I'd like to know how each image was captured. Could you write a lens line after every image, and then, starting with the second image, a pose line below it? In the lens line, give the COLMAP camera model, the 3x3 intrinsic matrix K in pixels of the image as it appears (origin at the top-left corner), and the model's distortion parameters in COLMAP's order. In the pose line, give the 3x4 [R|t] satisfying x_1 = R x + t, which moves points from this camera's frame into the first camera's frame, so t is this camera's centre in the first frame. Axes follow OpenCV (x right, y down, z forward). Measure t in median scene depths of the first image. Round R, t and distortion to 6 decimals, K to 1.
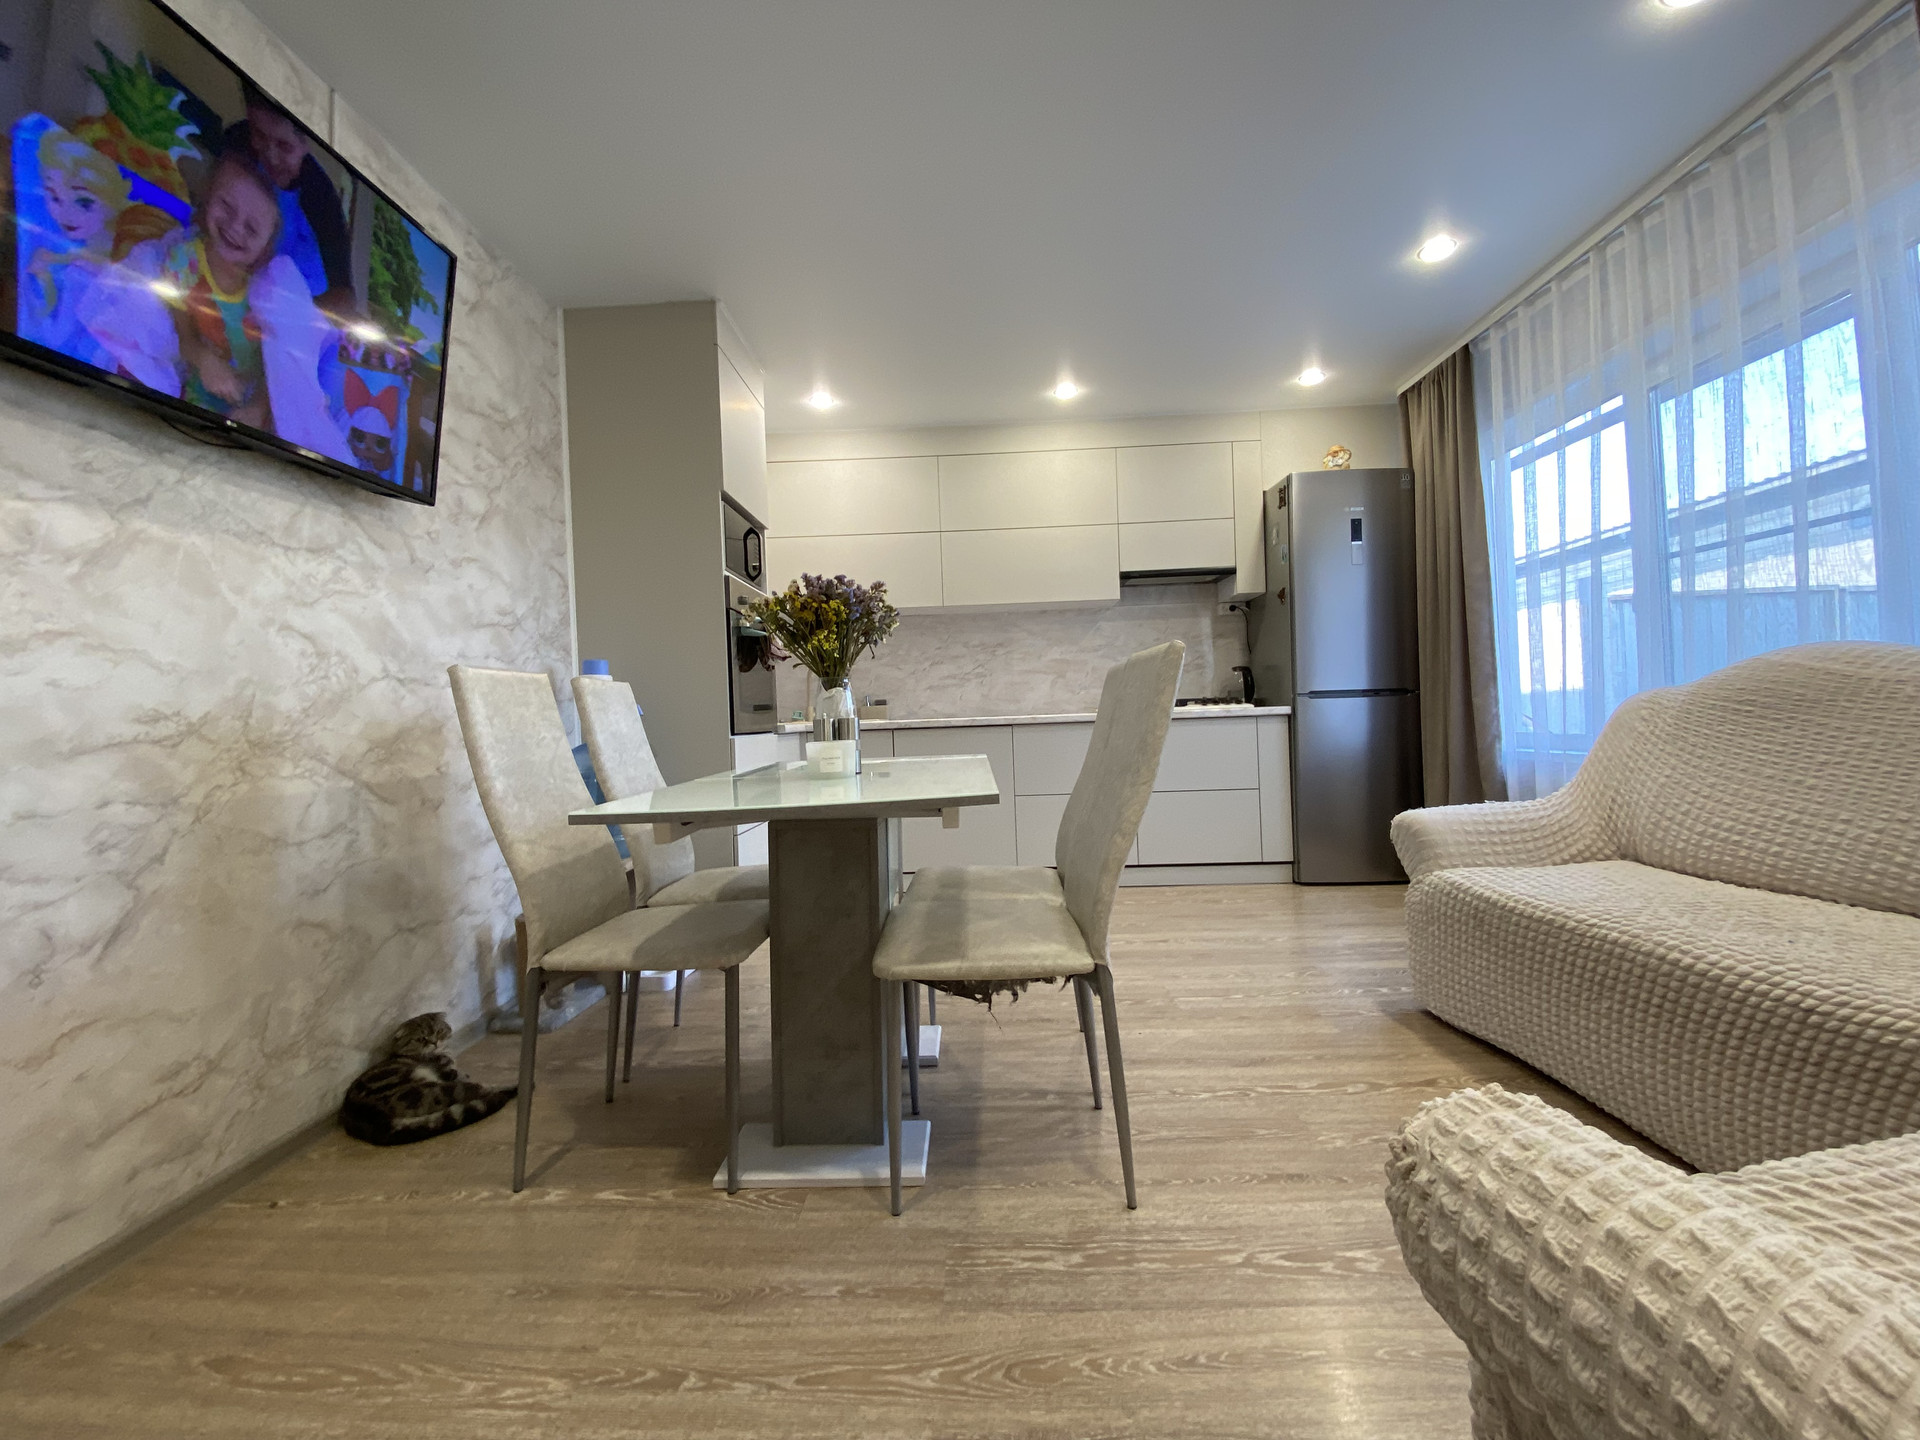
lens RADIAL K [[779.4, 0, 959.3], [0, 779.4, 717.7], [0, 0, 1]] dist [0.020352, -0.020461]
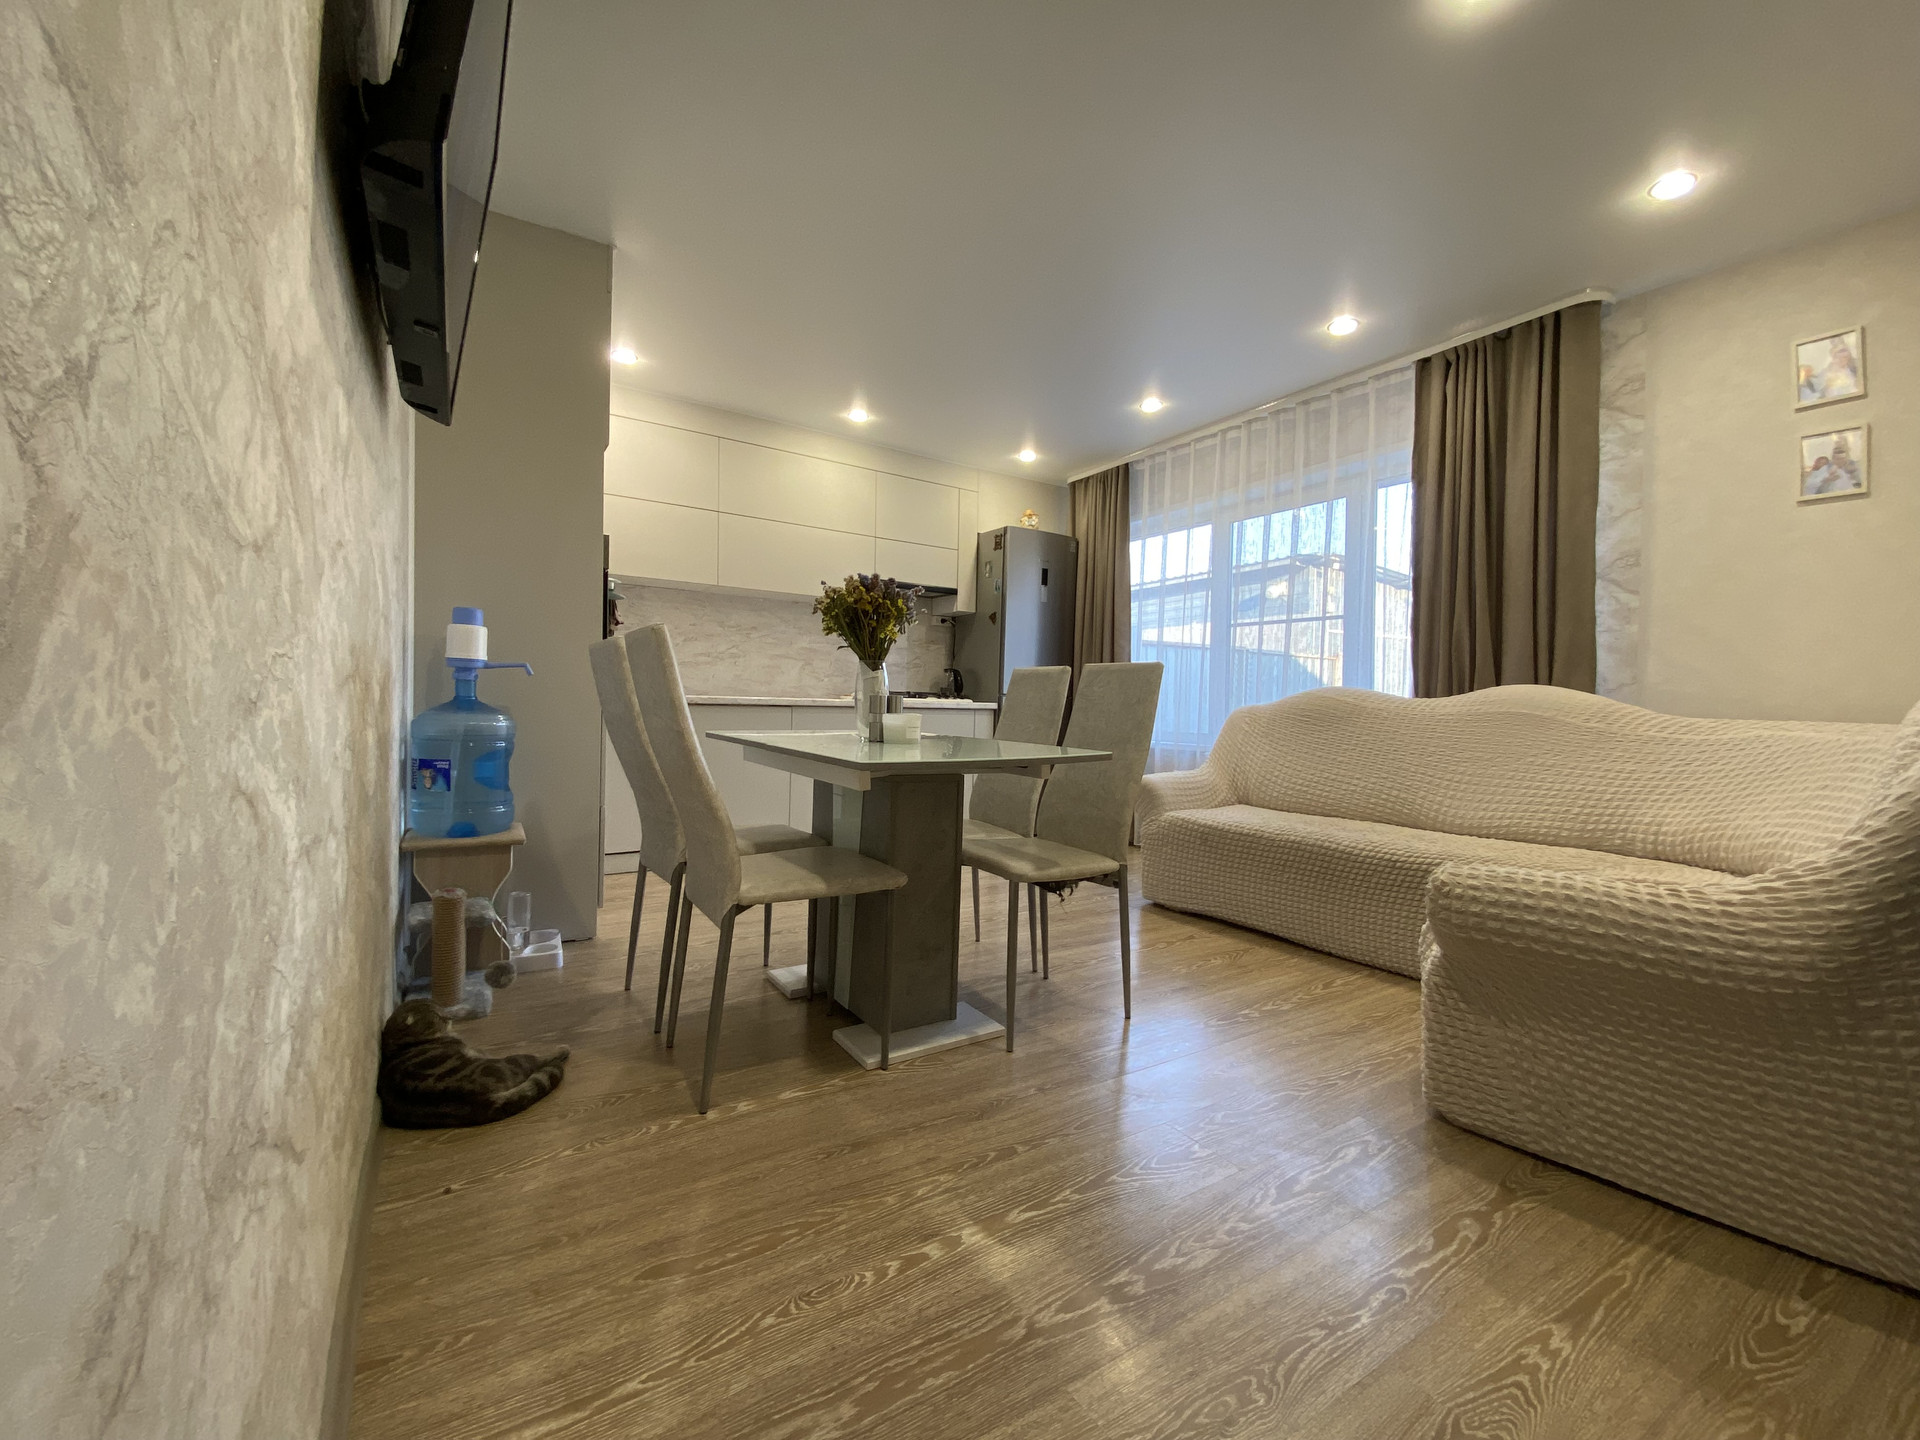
lens RADIAL K [[779.4, 0, 959.3], [0, 779.4, 717.7], [0, 0, 1]] dist [0.020352, -0.020461]
pose [[0.821034, 0.048203, 0.568841, -0.415920], [-0.055379, 0.998454, -0.004677, 0.021318], [-0.568187, -0.027662, 0.822435, -0.033601]]
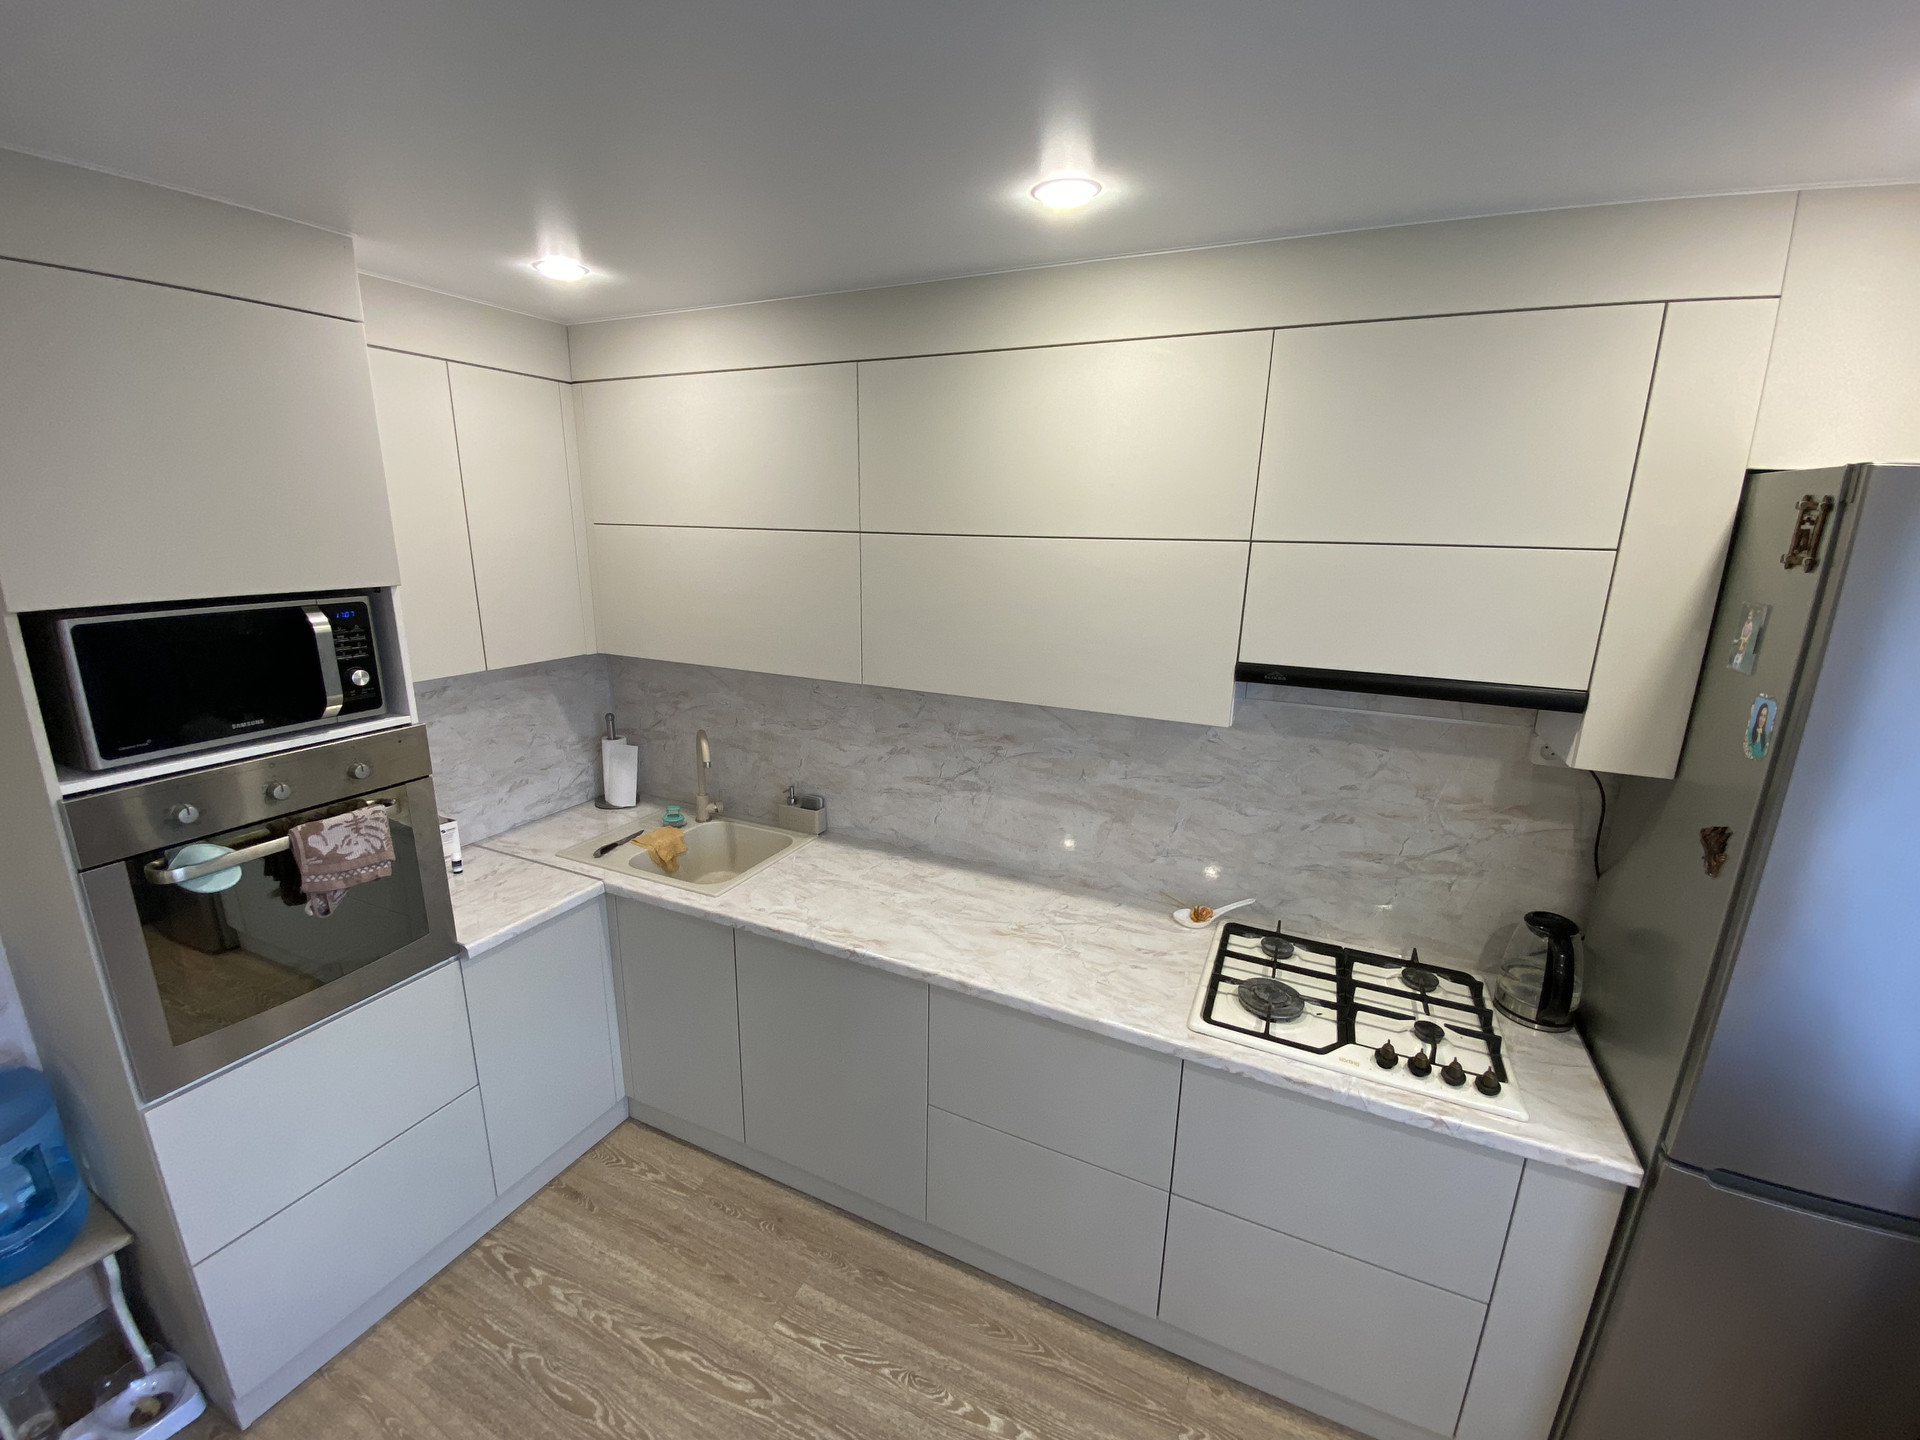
lens RADIAL K [[779.4, 0, 959.3], [0, 779.4, 717.7], [0, 0, 1]] dist [0.020352, -0.020461]
pose [[0.914499, 0.150188, -0.375680, 0.283105], [-0.051482, 0.964197, 0.260141, -0.316766], [0.401300, -0.218558, 0.889489, 0.706997]]
